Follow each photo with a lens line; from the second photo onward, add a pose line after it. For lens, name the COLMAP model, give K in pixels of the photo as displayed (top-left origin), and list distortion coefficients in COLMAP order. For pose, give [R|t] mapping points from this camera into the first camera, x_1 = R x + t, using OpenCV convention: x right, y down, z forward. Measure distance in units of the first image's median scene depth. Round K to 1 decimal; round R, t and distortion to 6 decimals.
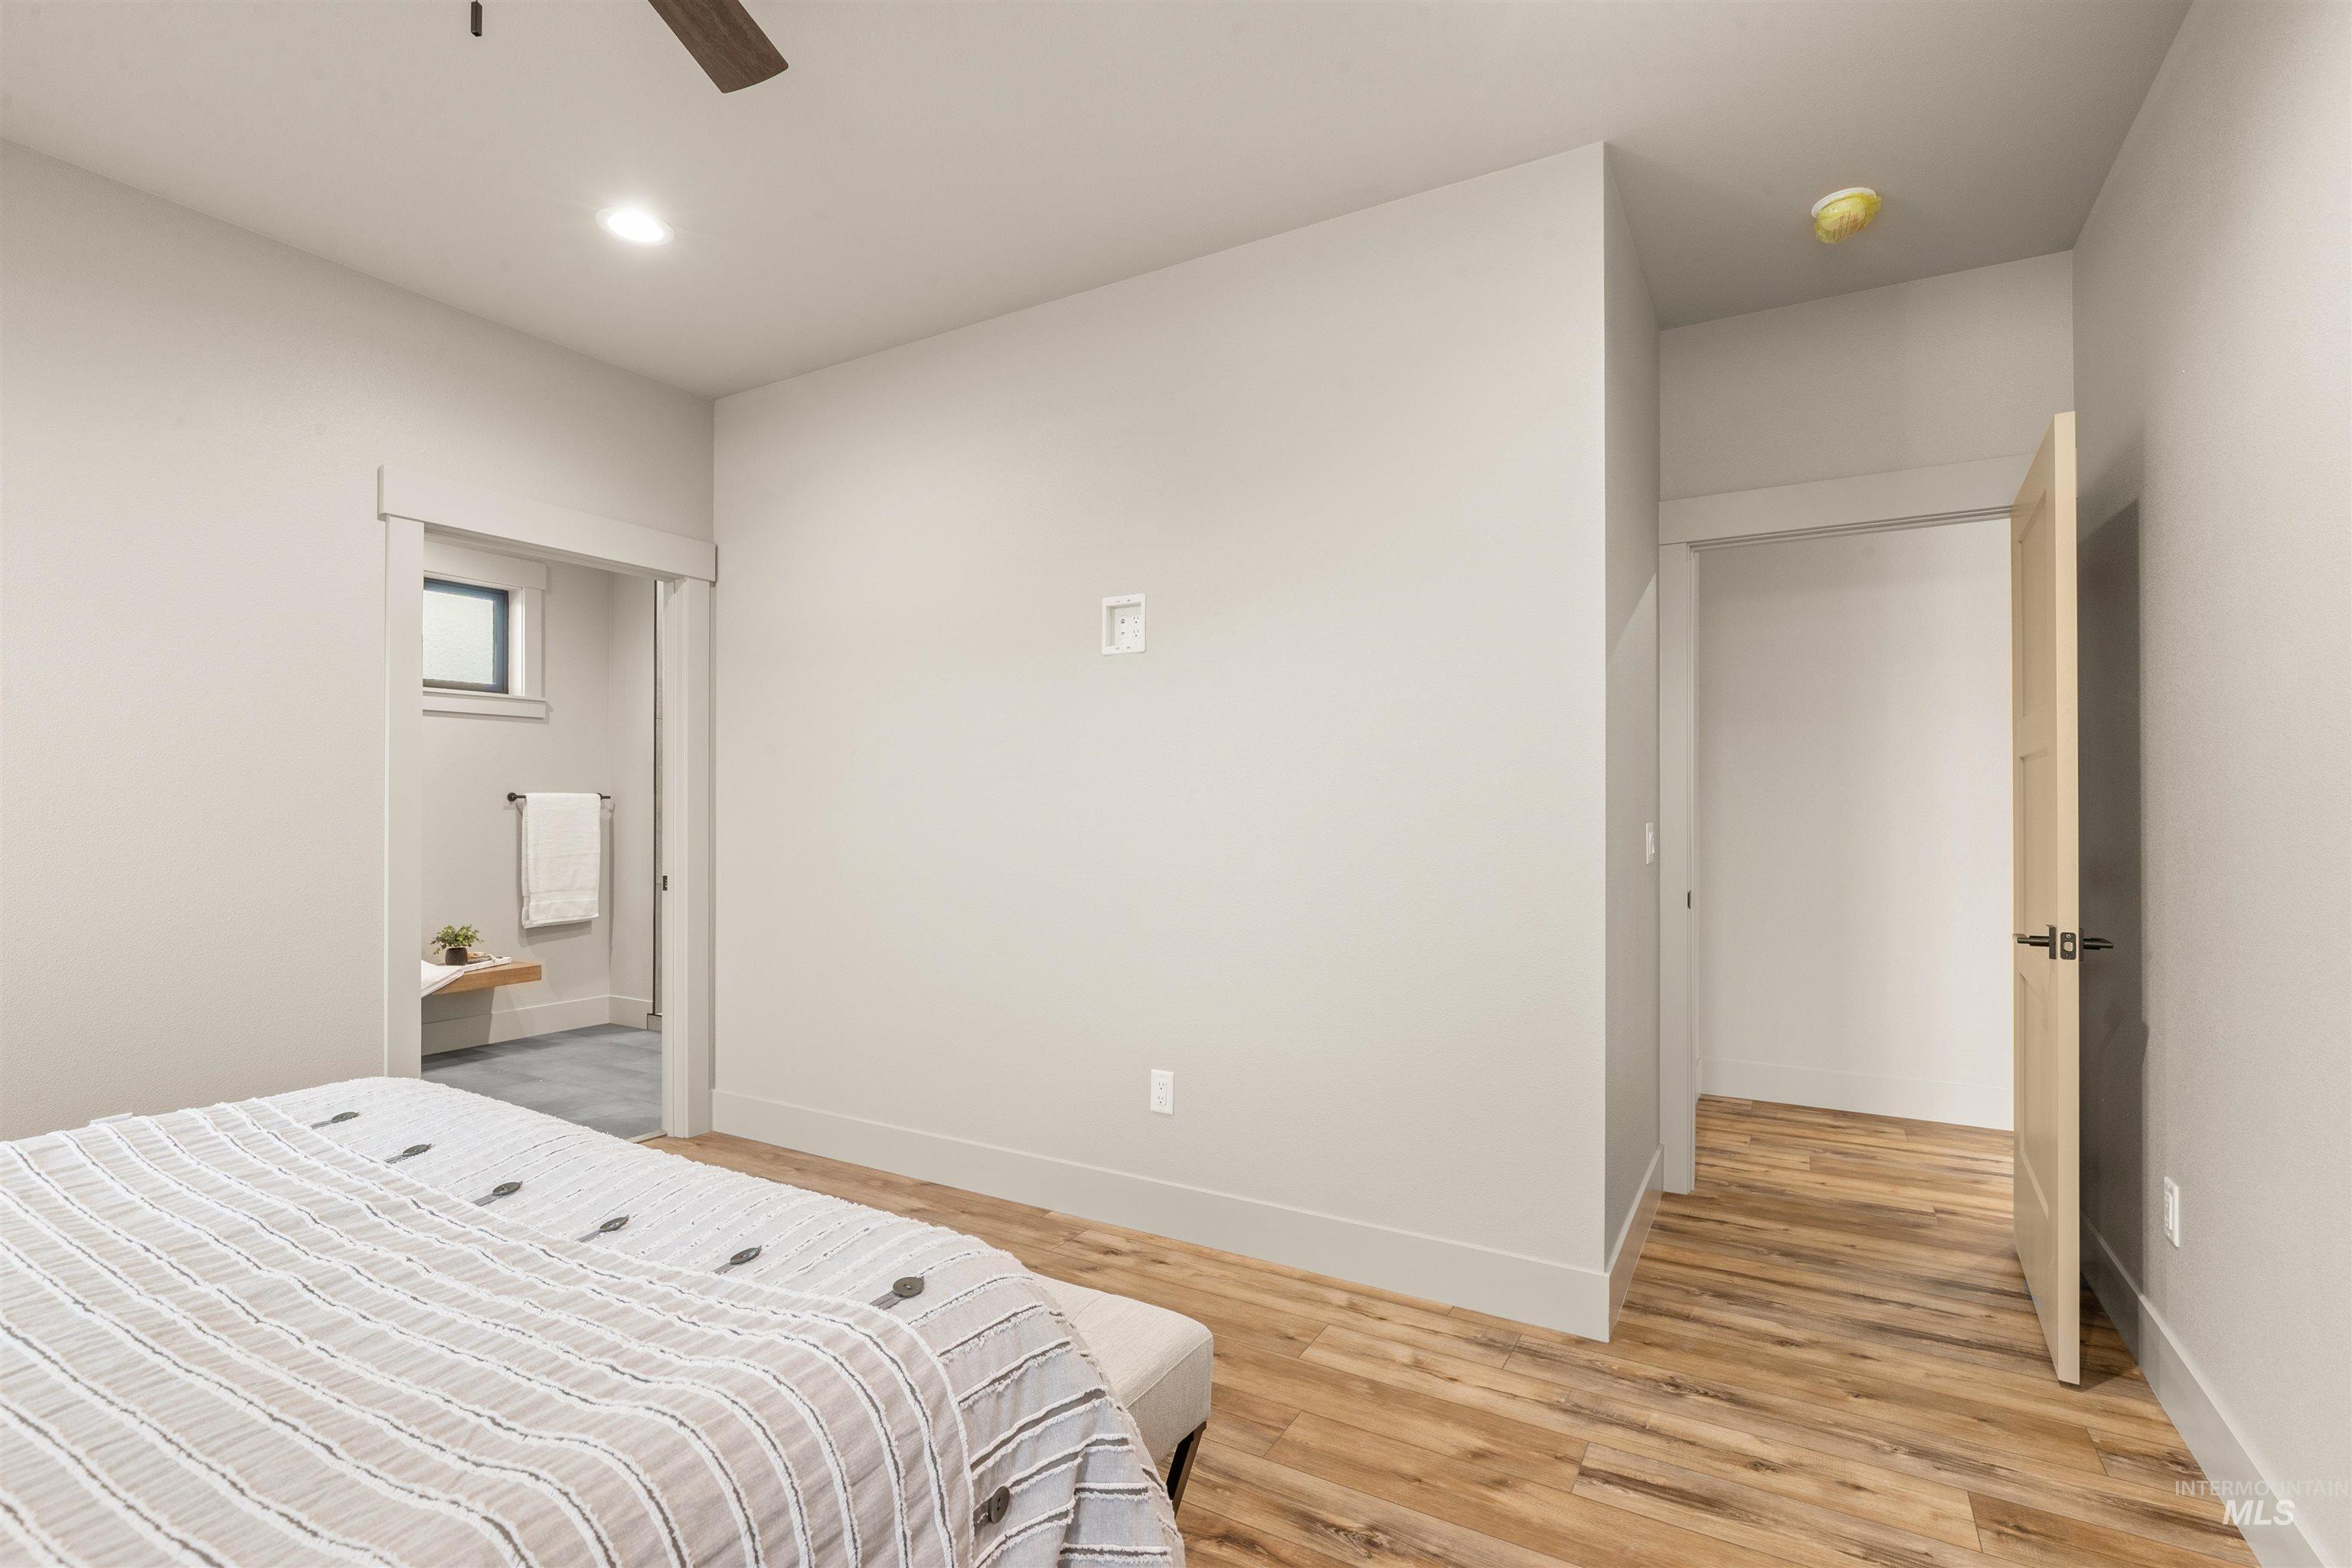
lens RADIAL K [[1072.7, 0, 1178.0], [0, 1072.7, 791.9], [0, 0, 1]] dist [-0.006950, 0.003859]
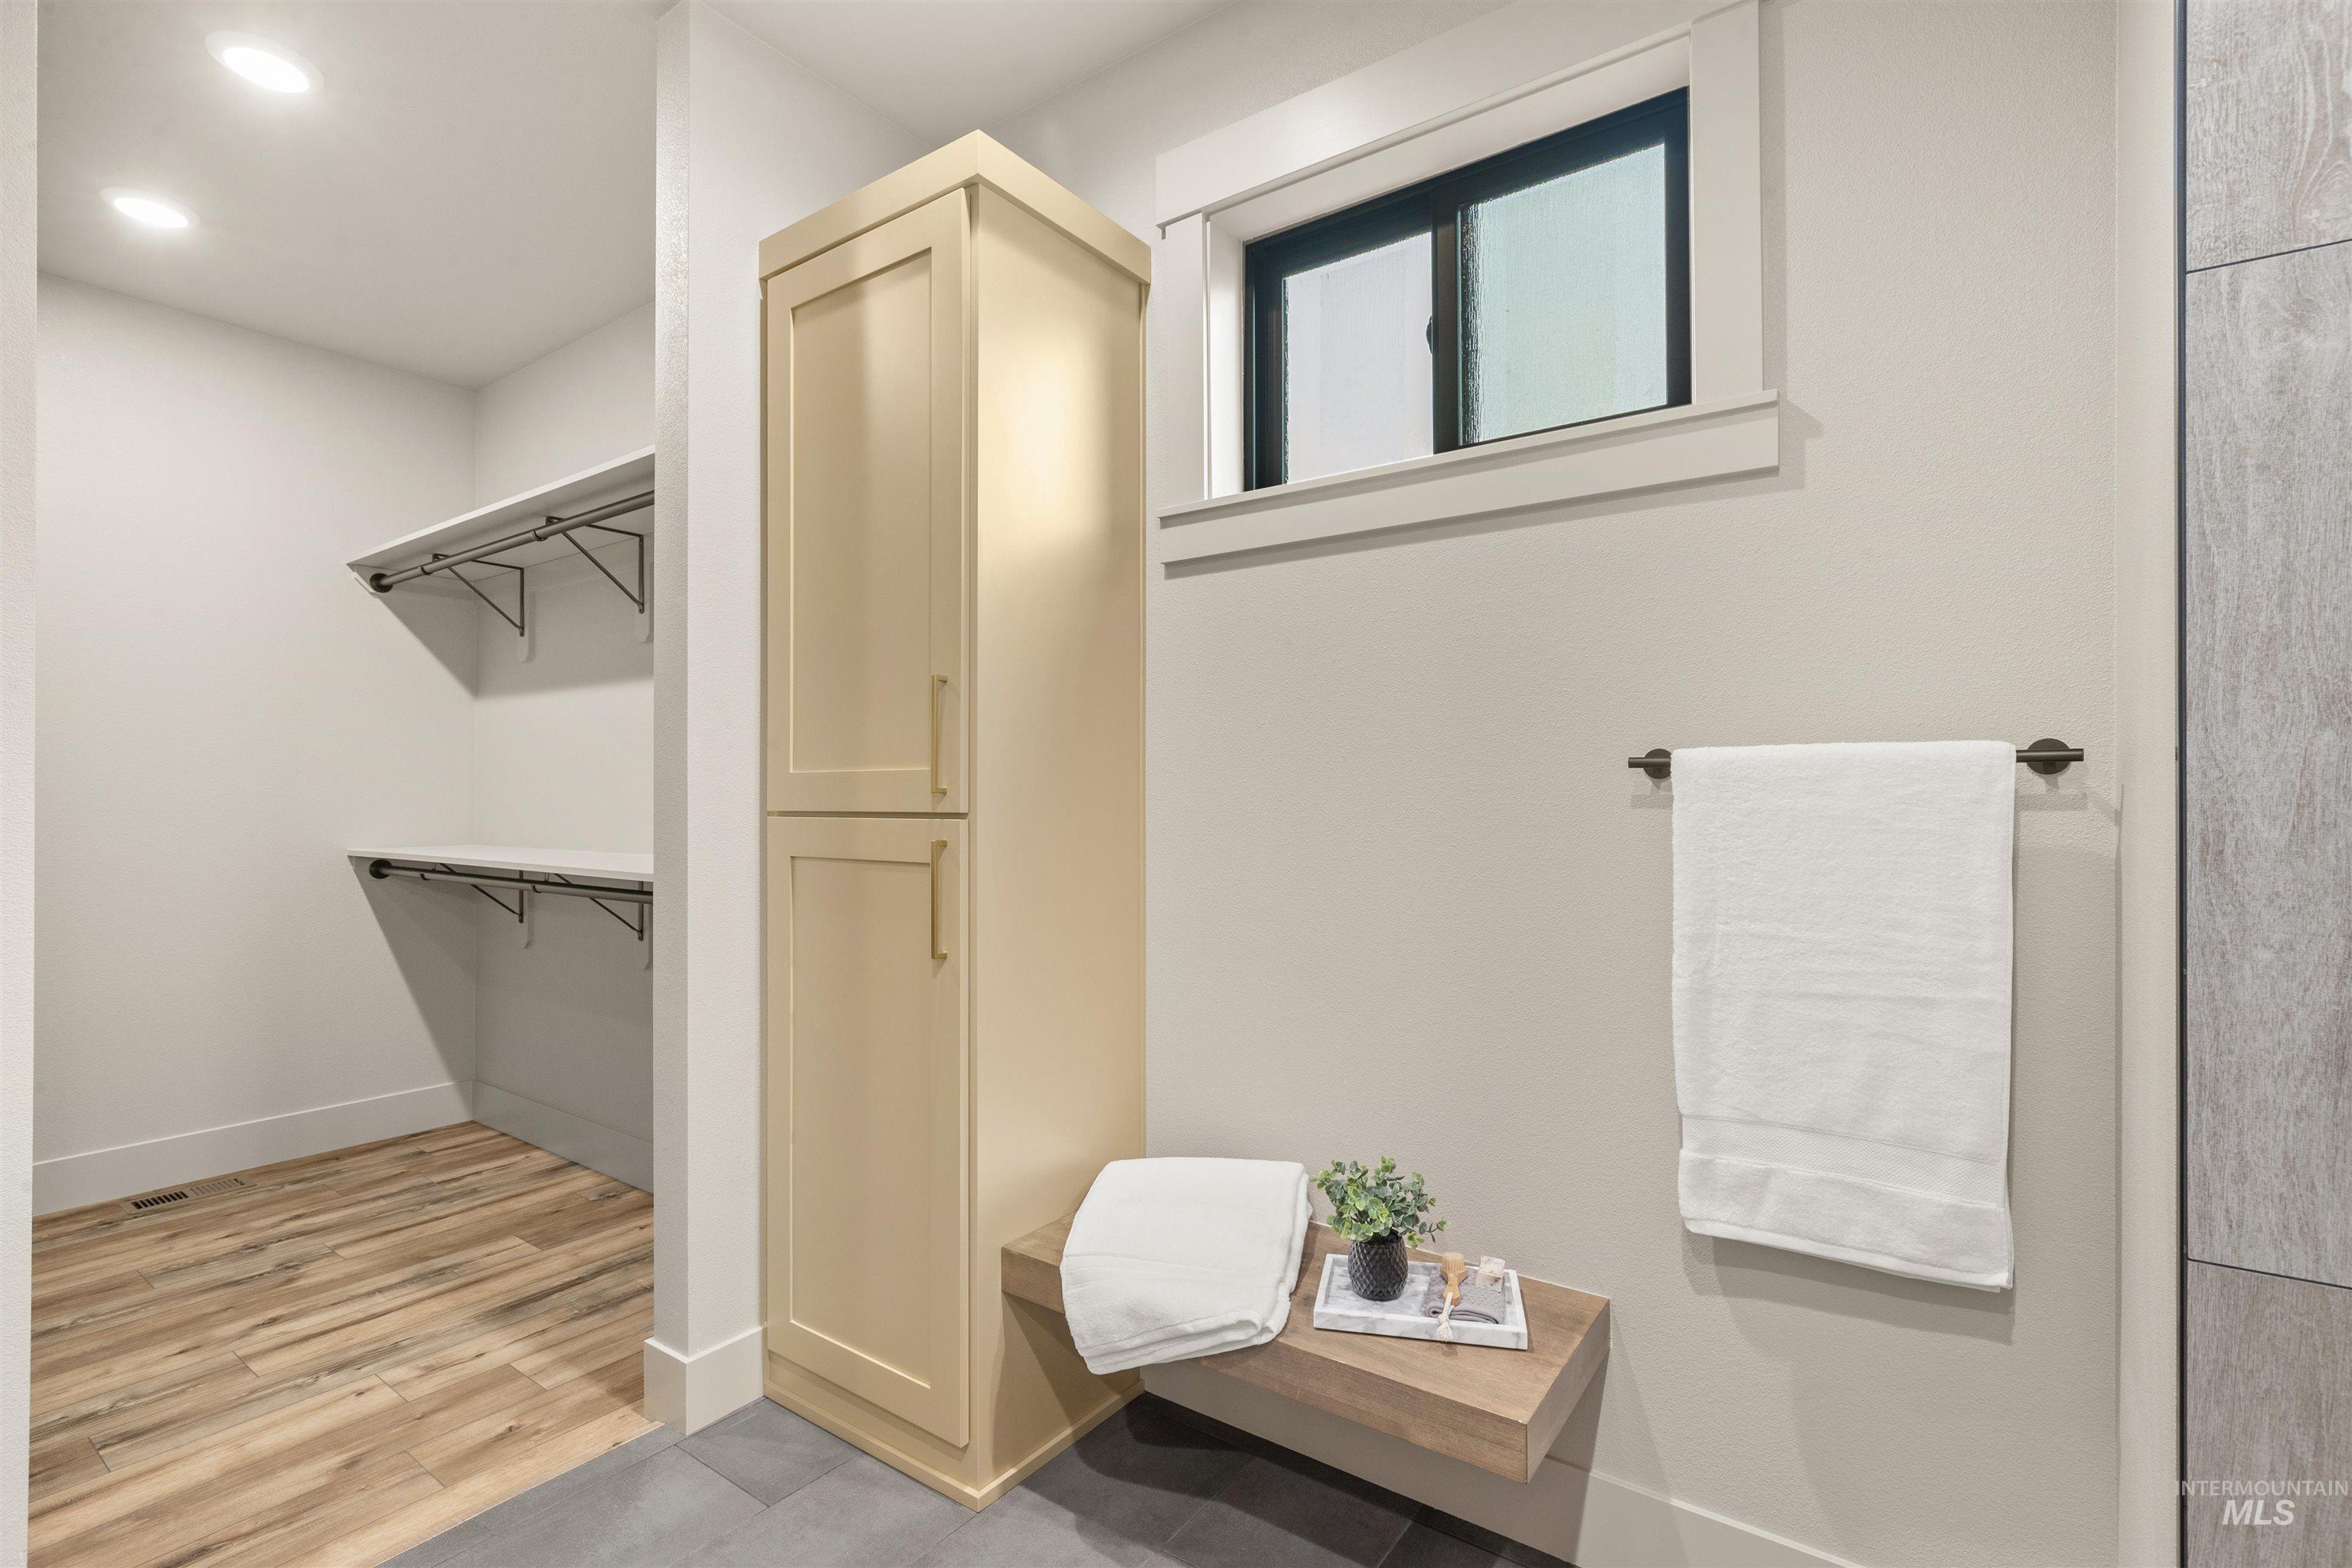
lens RADIAL K [[1072.7, 0, 1183.5], [0, 1072.7, 787.8], [0, 0, 1]] dist [-0.006950, 0.003859]
pose [[-0.098908, -0.003615, -0.995090, -0.311284], [0.009156, 0.999948, -0.004543, 0.011549], [0.995054, -0.009560, -0.098869, 0.877442]]
